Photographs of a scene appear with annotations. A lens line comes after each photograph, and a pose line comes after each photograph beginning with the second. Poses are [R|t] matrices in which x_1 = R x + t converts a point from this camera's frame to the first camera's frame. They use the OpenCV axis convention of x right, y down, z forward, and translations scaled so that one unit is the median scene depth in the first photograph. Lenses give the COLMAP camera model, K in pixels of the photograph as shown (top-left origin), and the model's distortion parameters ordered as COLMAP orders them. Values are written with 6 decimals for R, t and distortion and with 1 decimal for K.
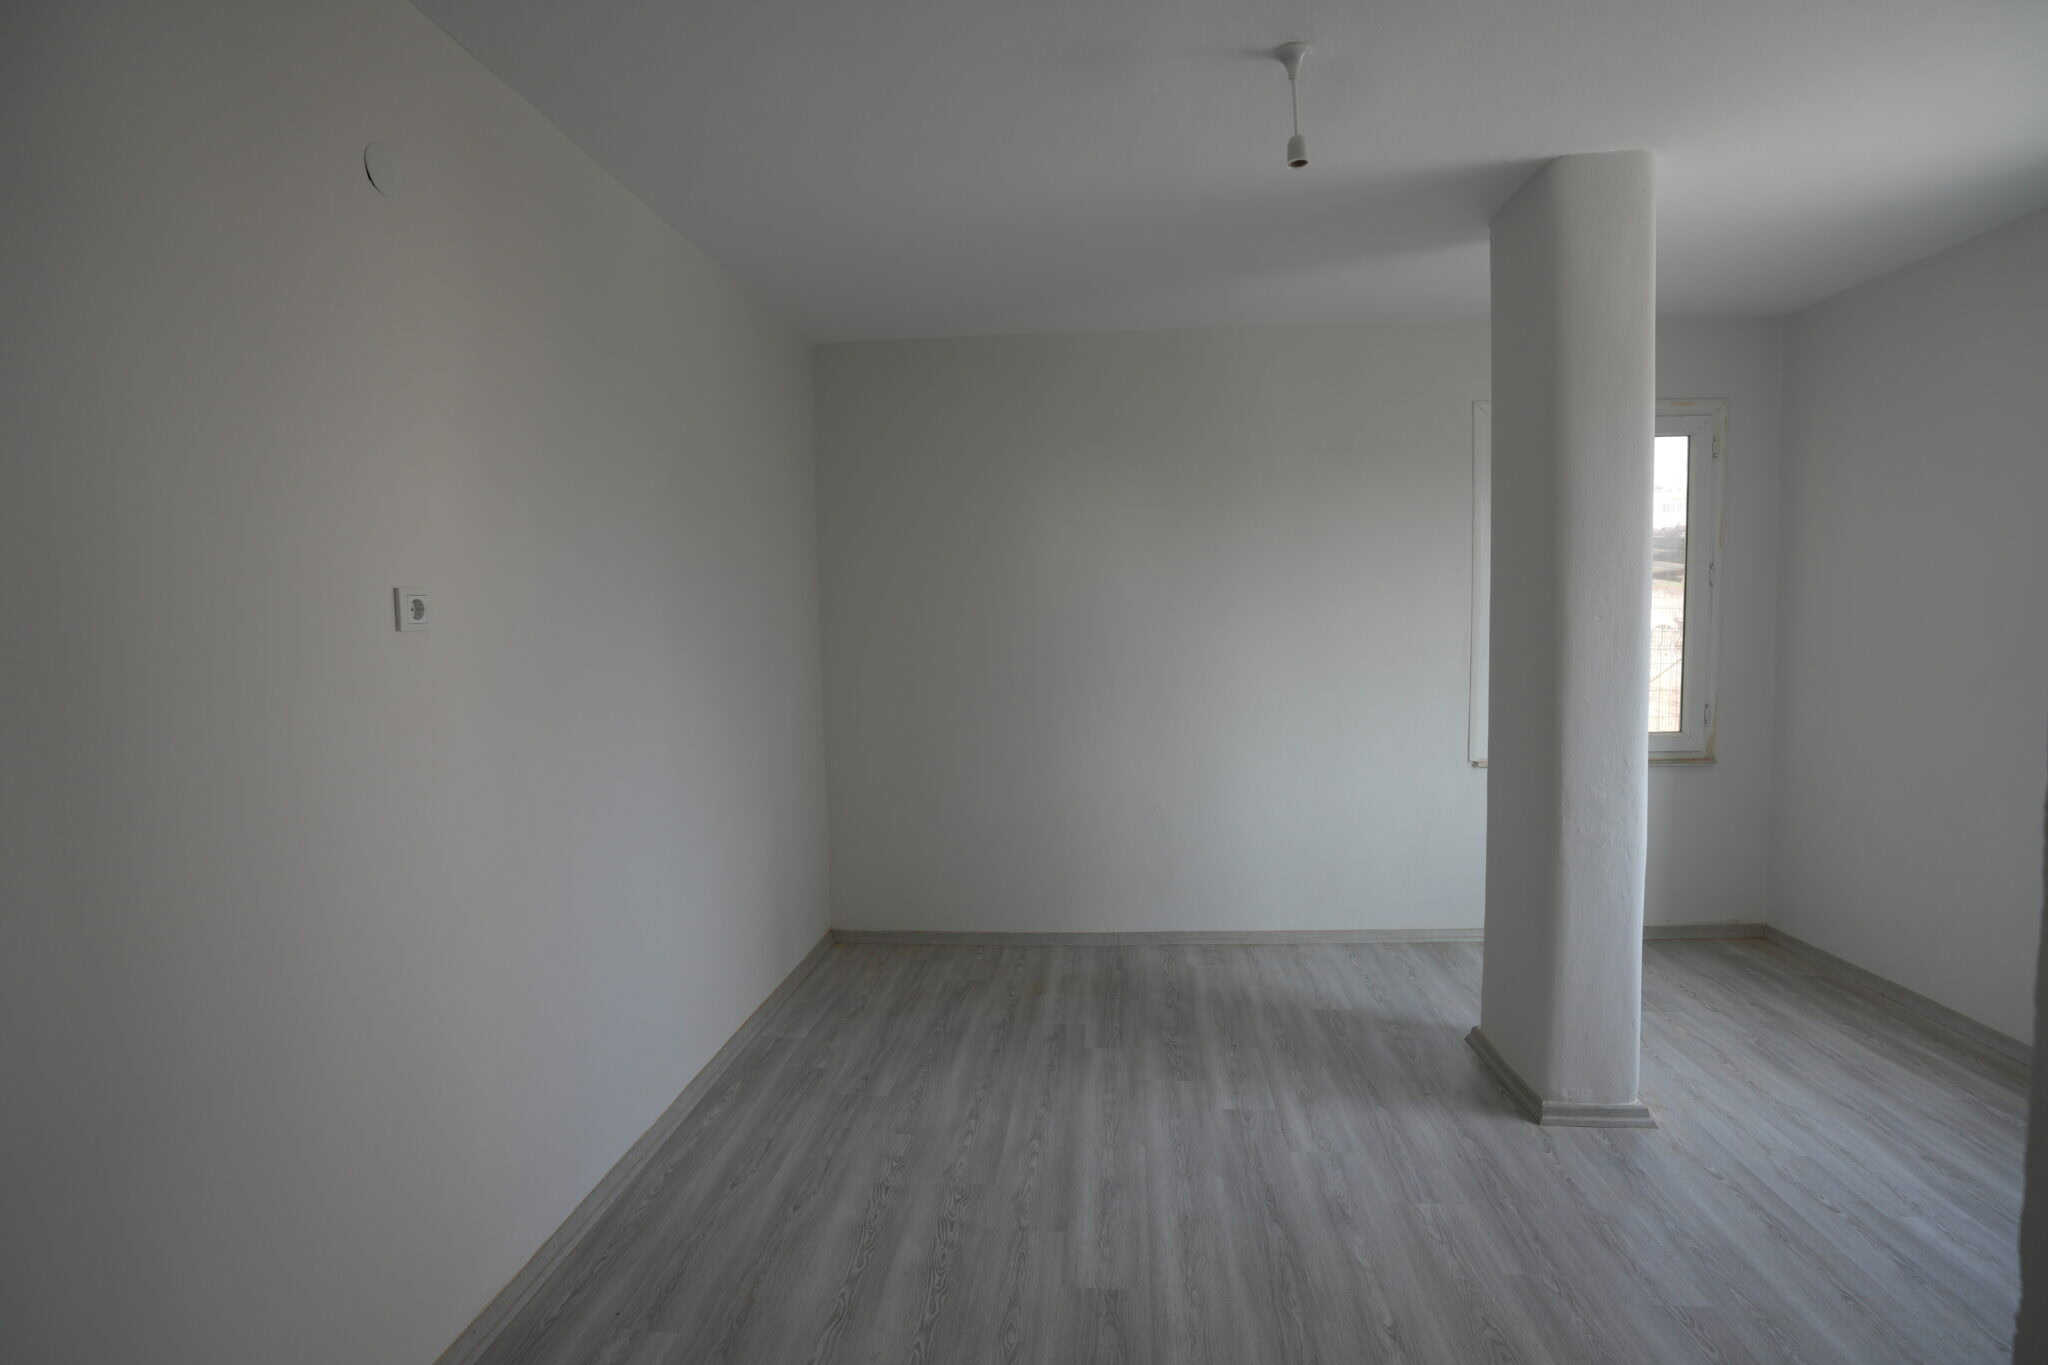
lens RADIAL K [[1005.1, 0, 1018.3], [0, 1005.1, 677.7], [0, 0, 1]] dist [-0.089183, 0.037863]
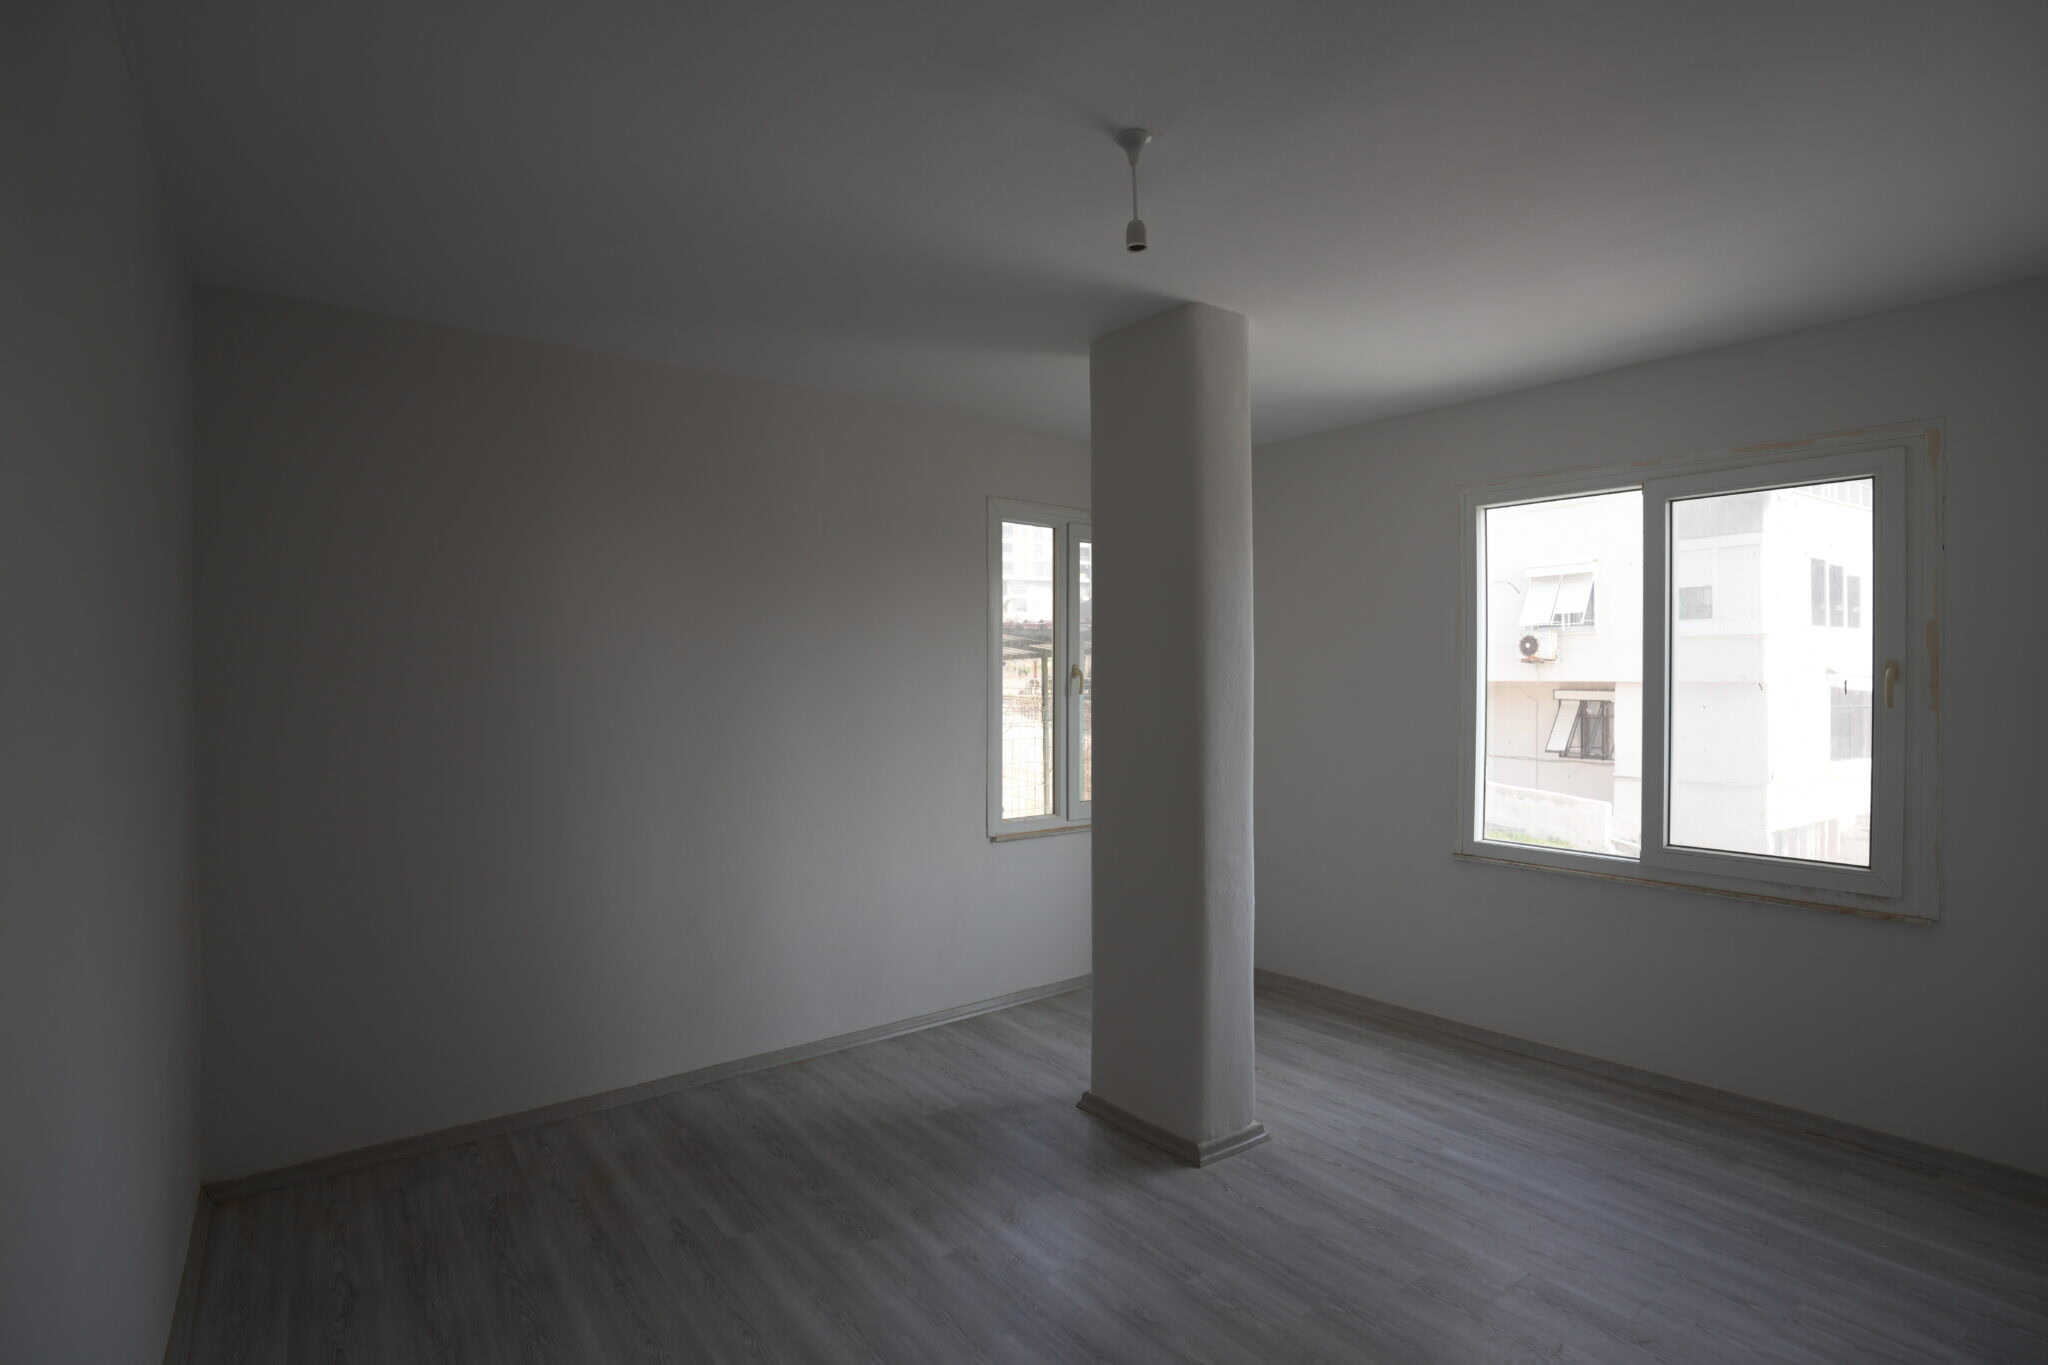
lens RADIAL K [[1000.5, 0, 1024.0], [0, 1000.5, 682.5], [0, 0, 1]] dist [-0.090693, 0.048226]
pose [[0.735310, 0.012459, 0.677616, -0.328222], [0.033489, 0.997942, -0.054689, -0.027075], [-0.676903, 0.062905, 0.733379, 0.265432]]
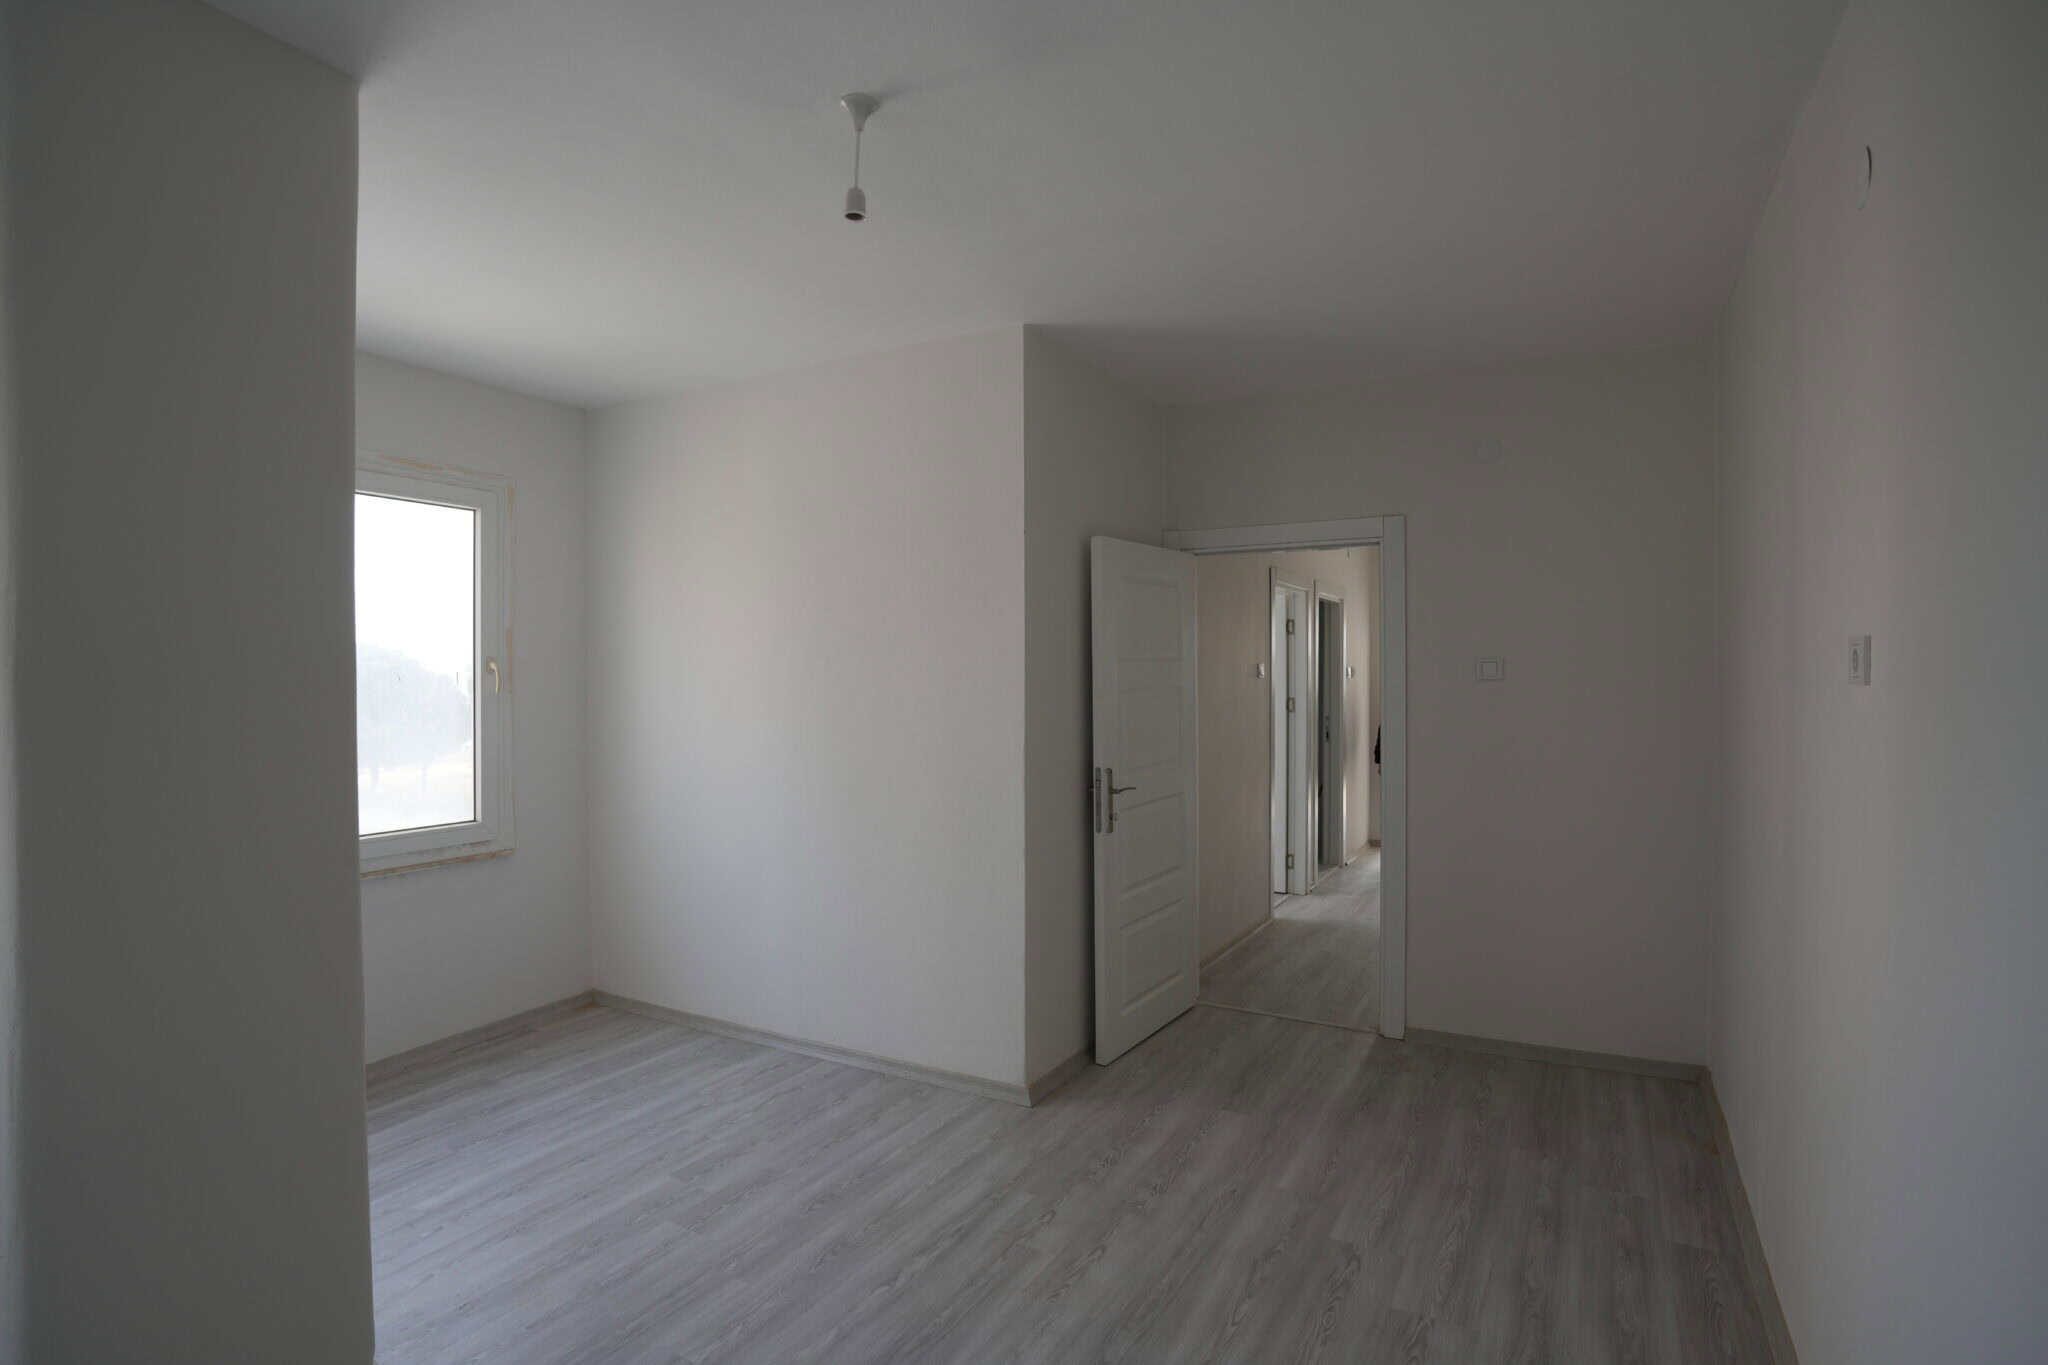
lens RADIAL K [[1000.5, 0, 1024.0], [0, 1000.5, 682.5], [0, 0, 1]] dist [-0.090693, 0.048226]
pose [[-0.911184, 0.015742, 0.411700, -0.178648], [0.044109, 0.997254, 0.059493, -0.085749], [-0.409632, 0.072369, -0.909376, 1.296254]]
